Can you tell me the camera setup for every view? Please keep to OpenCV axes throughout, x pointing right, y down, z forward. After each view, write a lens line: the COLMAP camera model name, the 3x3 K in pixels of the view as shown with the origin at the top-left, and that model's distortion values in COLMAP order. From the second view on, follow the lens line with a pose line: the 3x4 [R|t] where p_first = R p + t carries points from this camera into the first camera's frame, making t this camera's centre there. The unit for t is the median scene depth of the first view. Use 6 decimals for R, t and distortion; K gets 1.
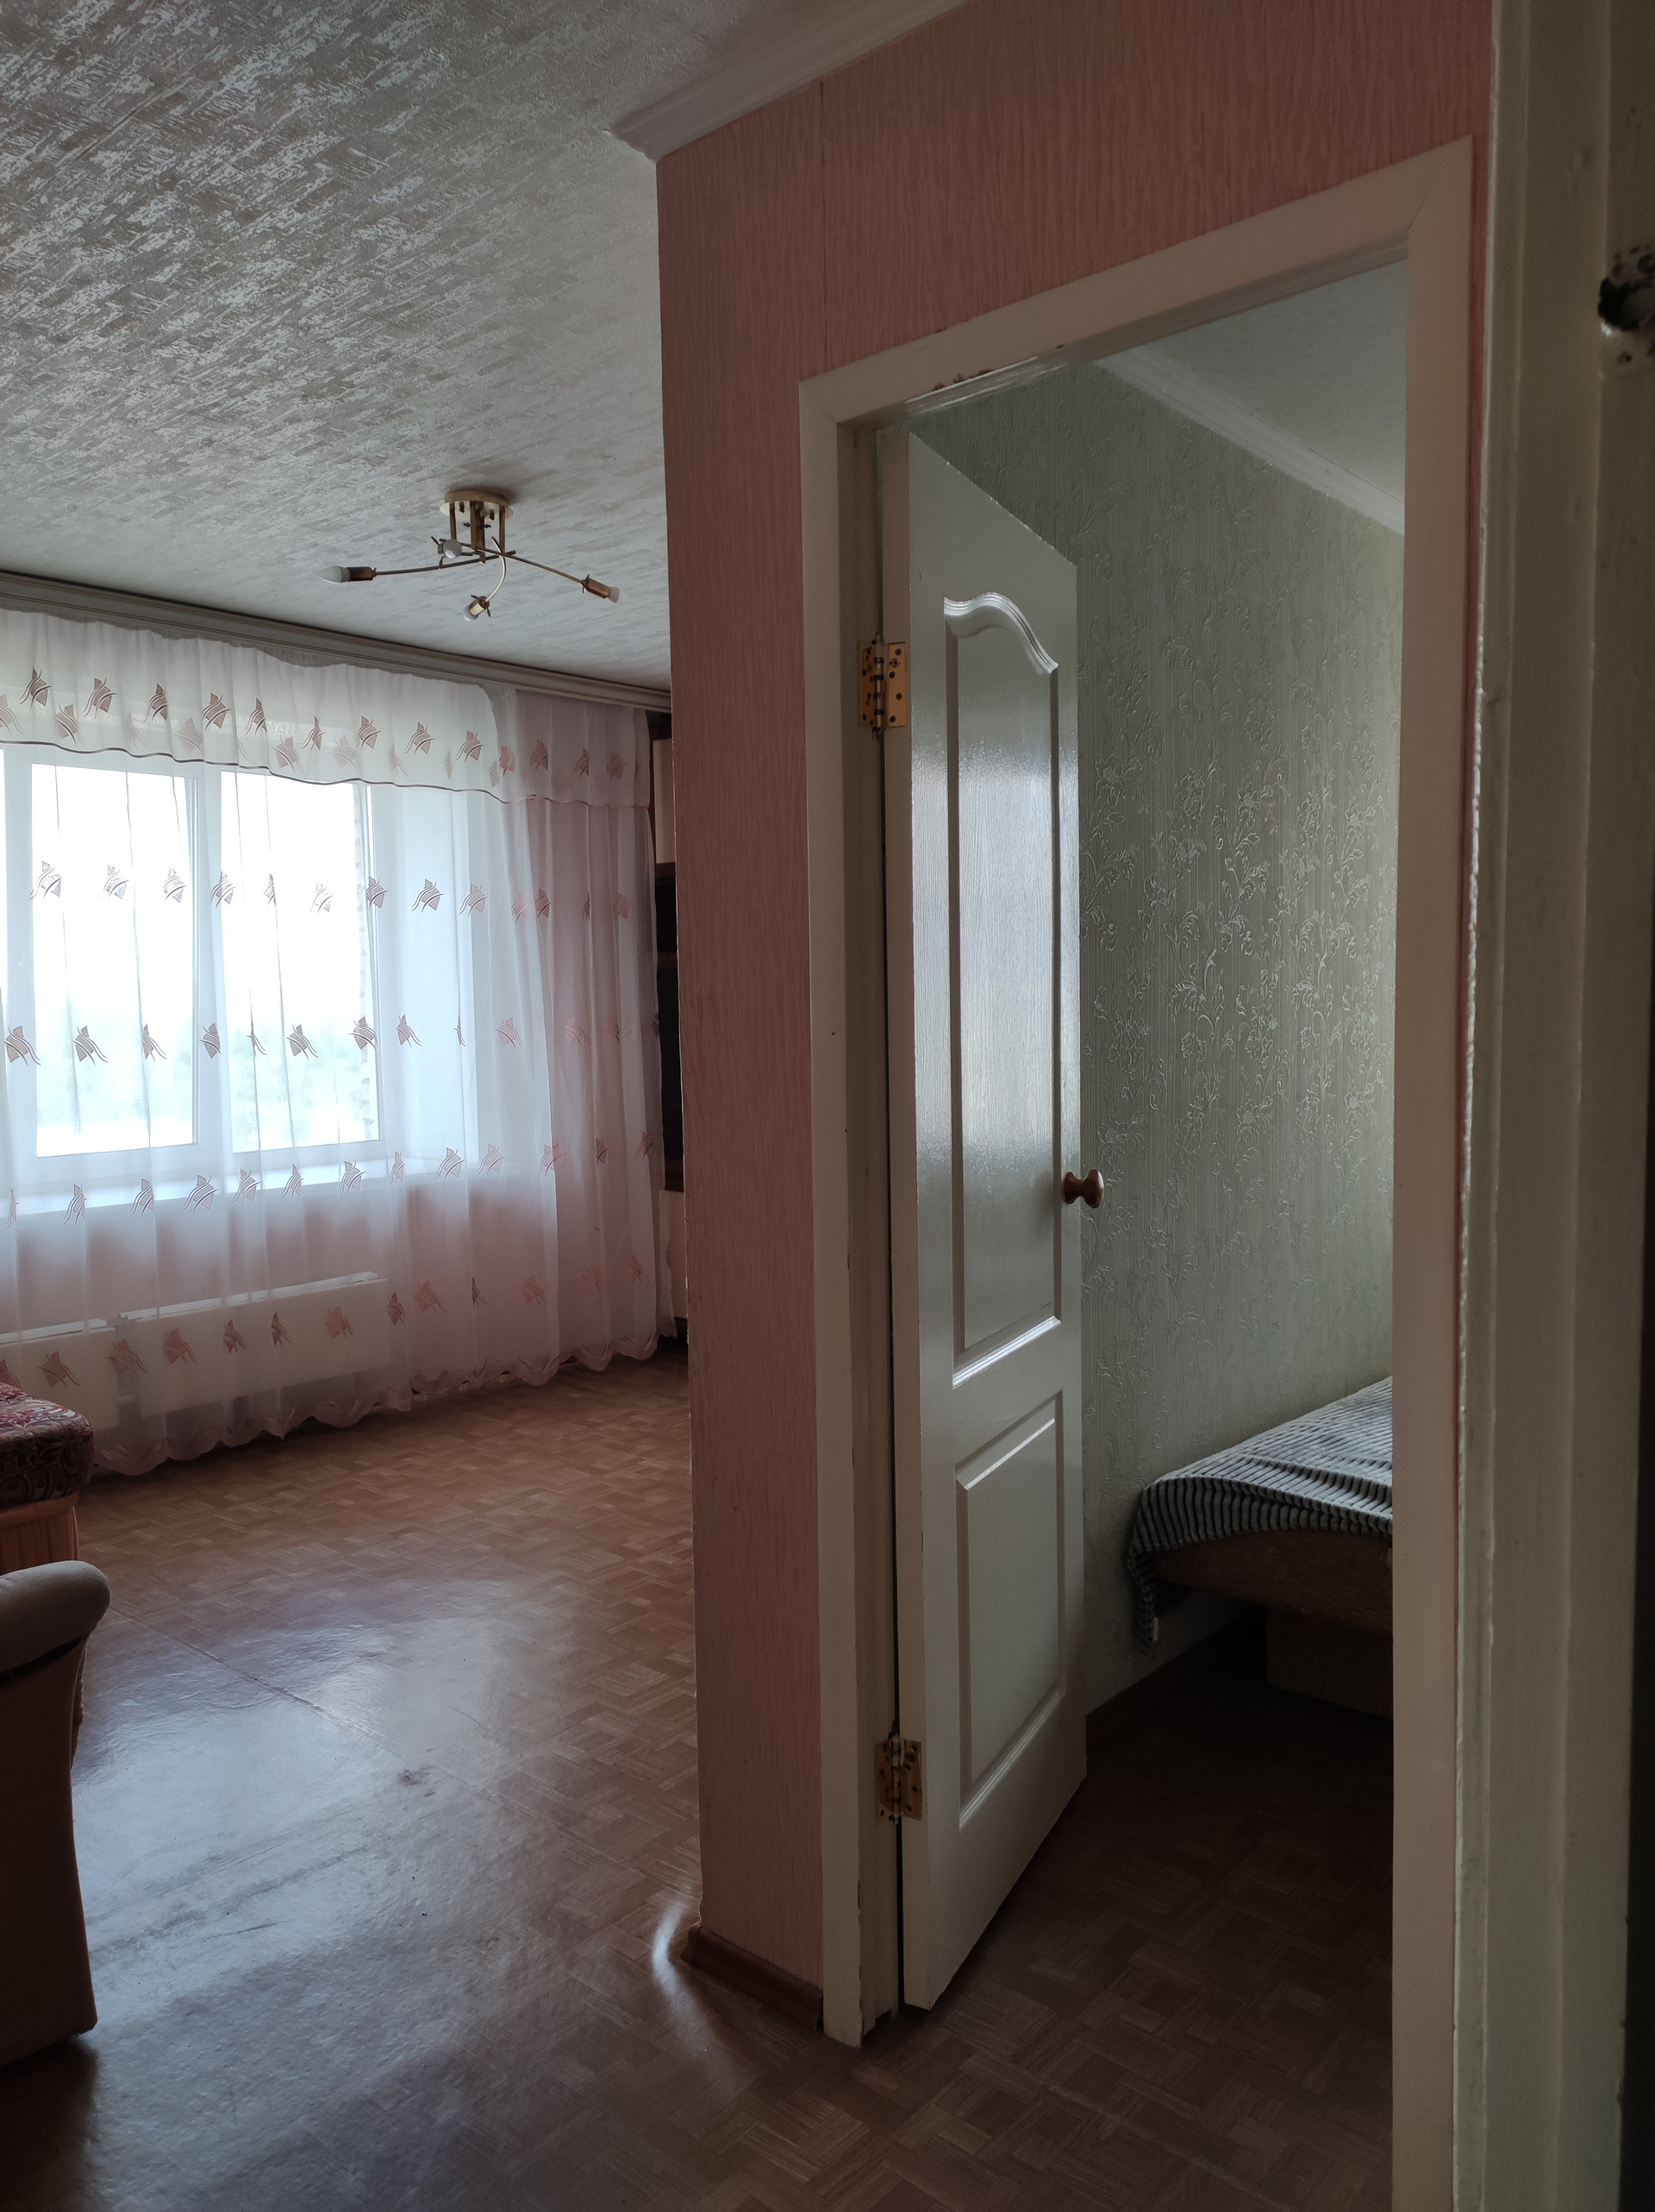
lens RADIAL K [[1619.3, 0, 826.7], [0, 1619.3, 1112.4], [0, 0, 1]] dist [0.107794, -0.106717]
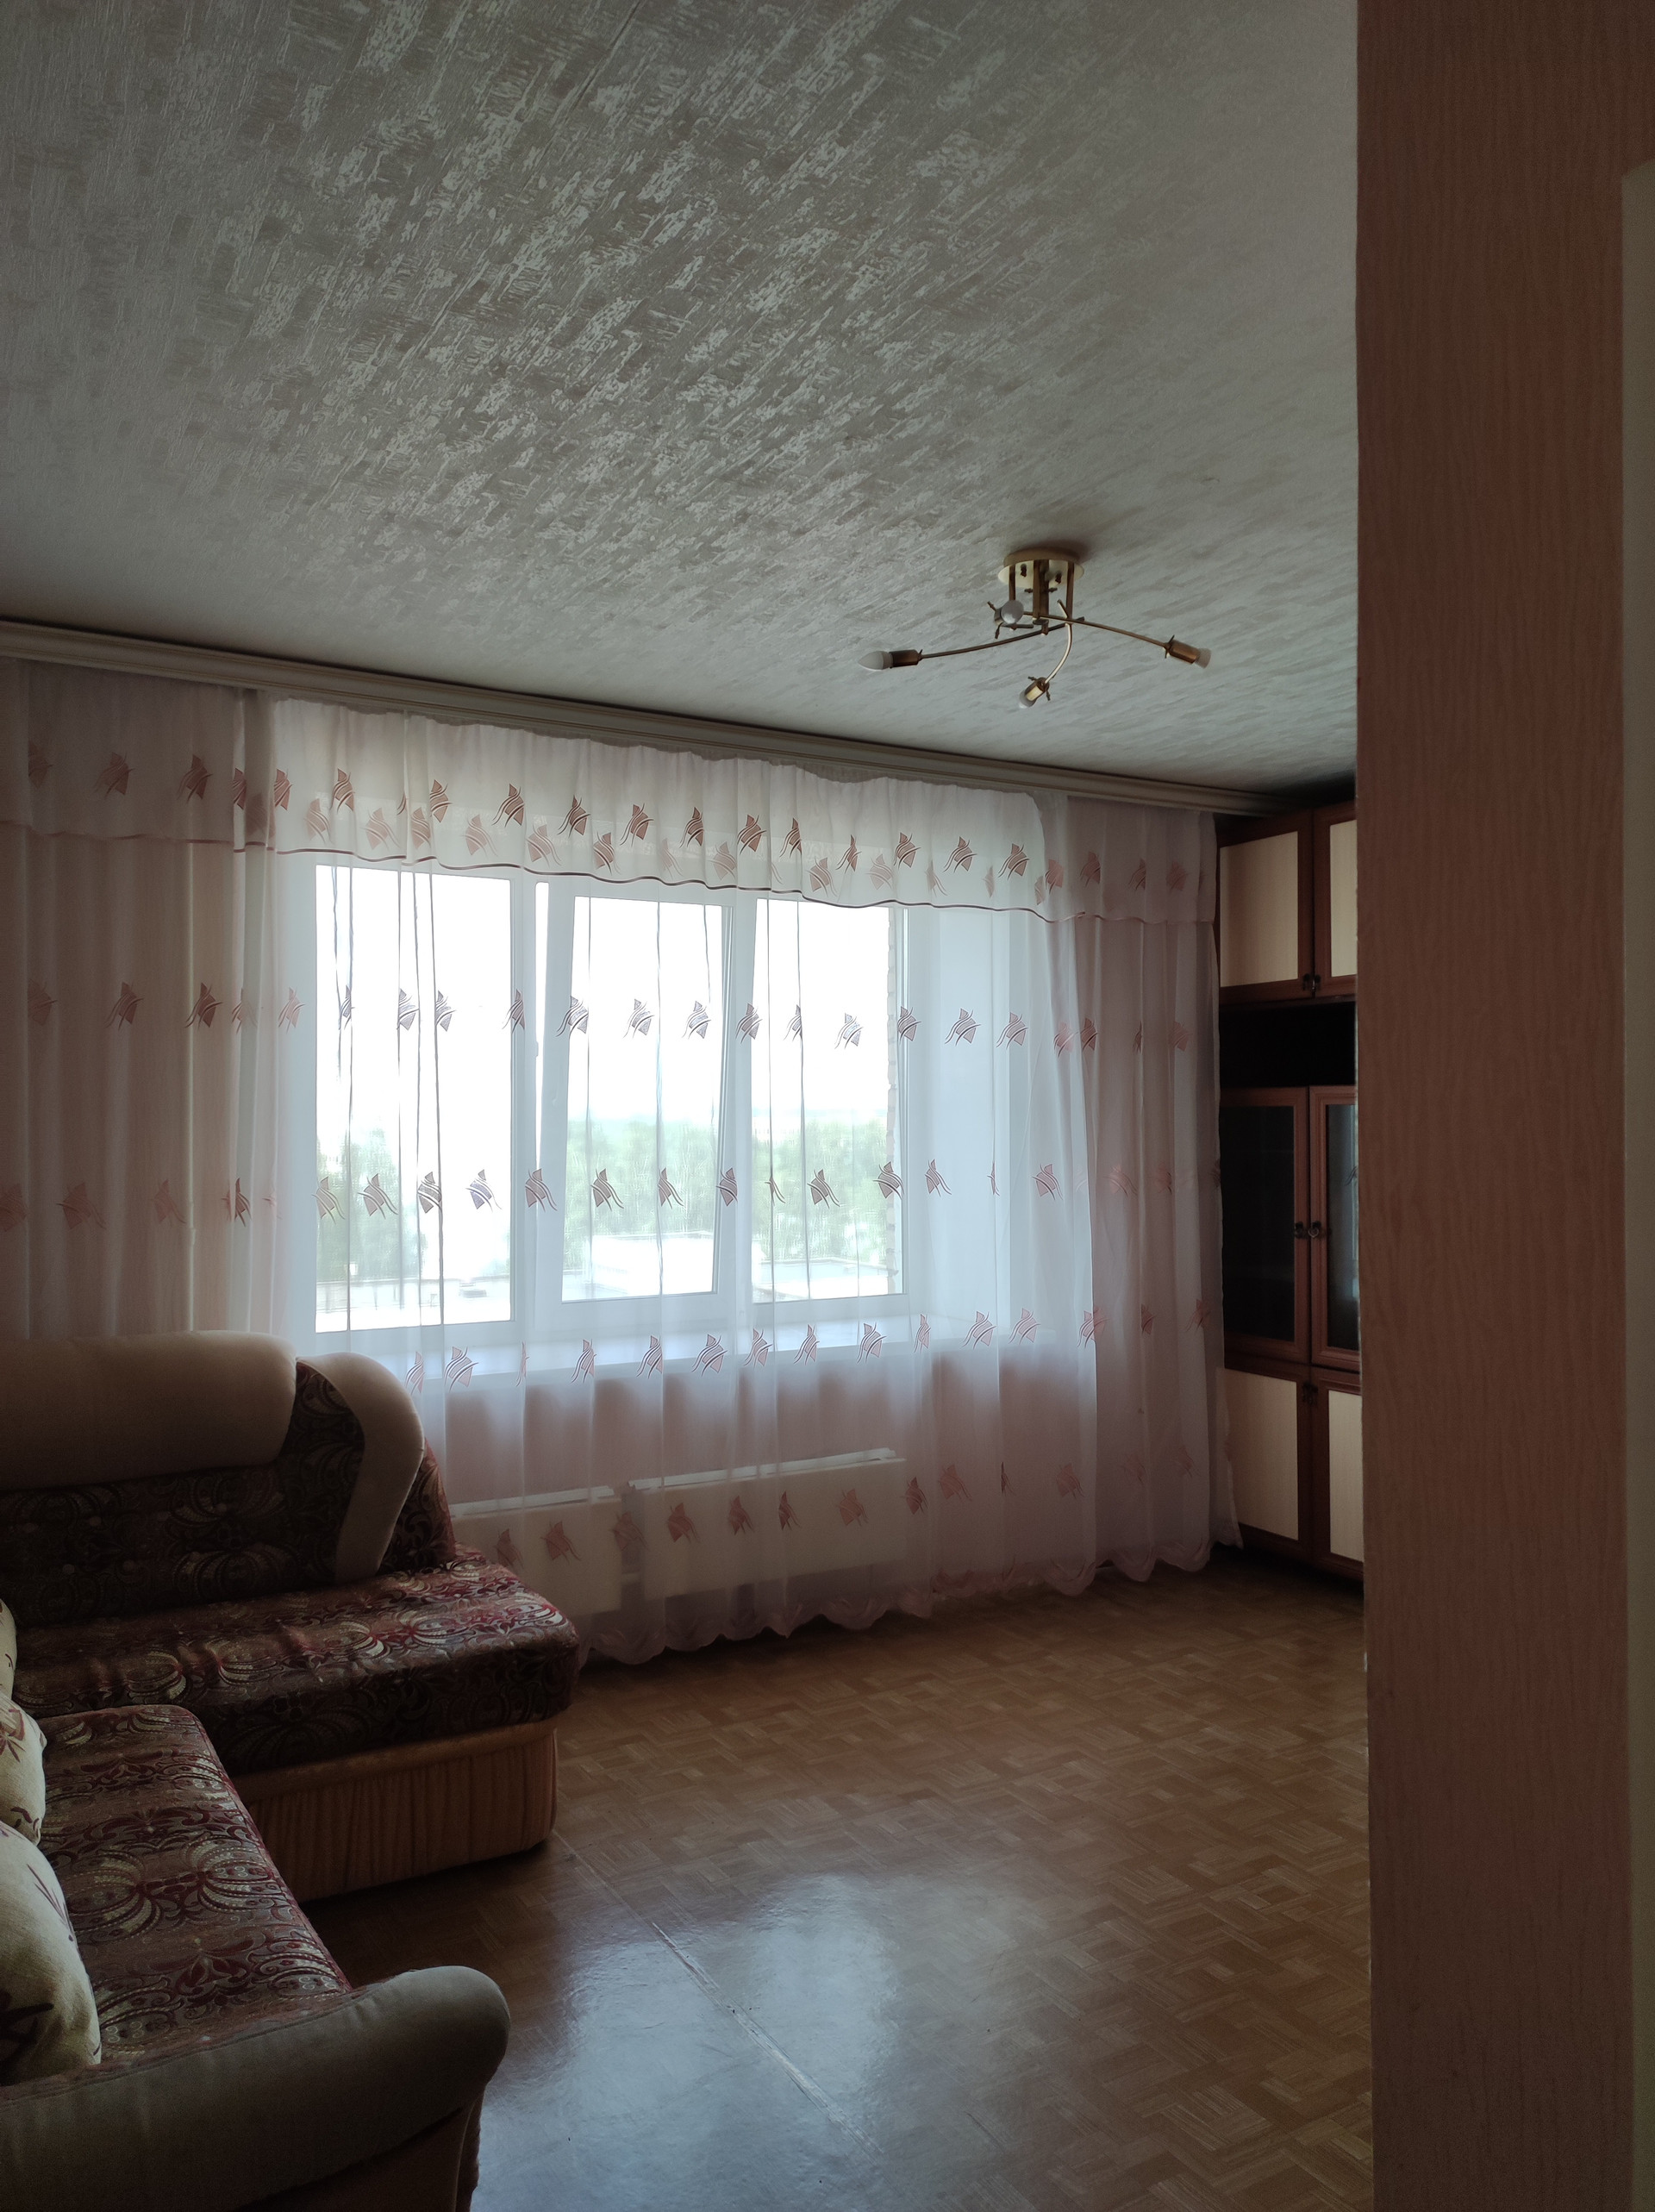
lens RADIAL K [[1619.3, 0, 826.7], [0, 1619.3, 1112.4], [0, 0, 1]] dist [0.107794, -0.106717]
pose [[0.949449, 0.012314, -0.313678, -0.043274], [-0.036041, 0.996899, -0.069955, -0.025532], [0.311844, 0.077724, 0.946949, 0.167195]]
